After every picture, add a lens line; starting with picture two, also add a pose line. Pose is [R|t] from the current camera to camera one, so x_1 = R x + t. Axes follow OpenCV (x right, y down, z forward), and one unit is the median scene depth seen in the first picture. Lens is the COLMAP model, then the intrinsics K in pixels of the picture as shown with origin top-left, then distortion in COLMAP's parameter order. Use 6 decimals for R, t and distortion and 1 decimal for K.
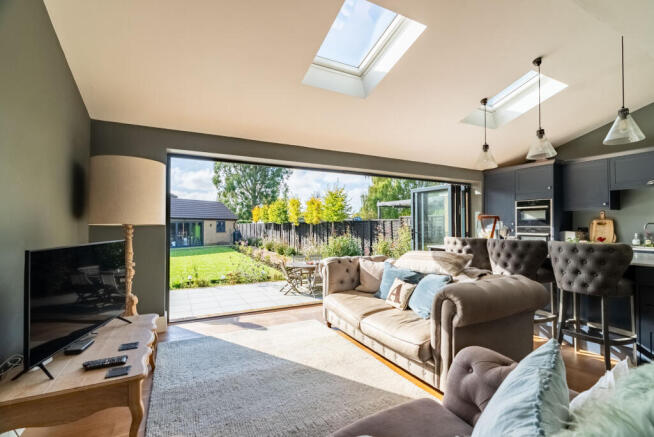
lens RADIAL K [[304.0, 0, 326.7], [0, 304.0, 220.2], [0, 0, 1]] dist [0.000278, 0.000119]
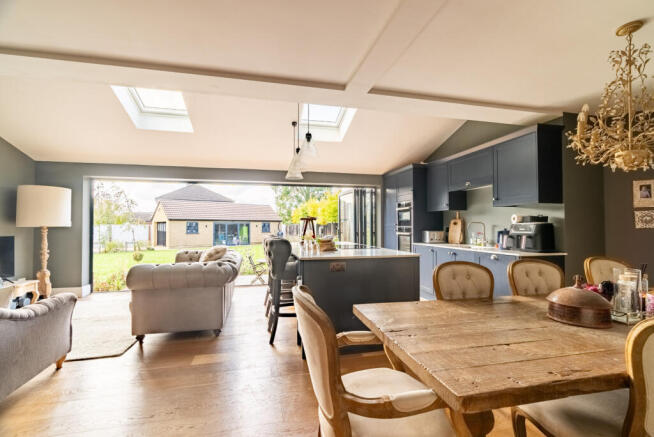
lens RADIAL K [[304.0, 0, 326.7], [0, 304.0, 220.0], [0, 0, 1]] dist [0.000278, 0.000119]
pose [[0.967829, -0.008951, -0.251448, 0.657410], [0.008389, 0.999959, -0.003308, -0.000398], [0.251467, 0.001092, 0.967865, -0.101187]]
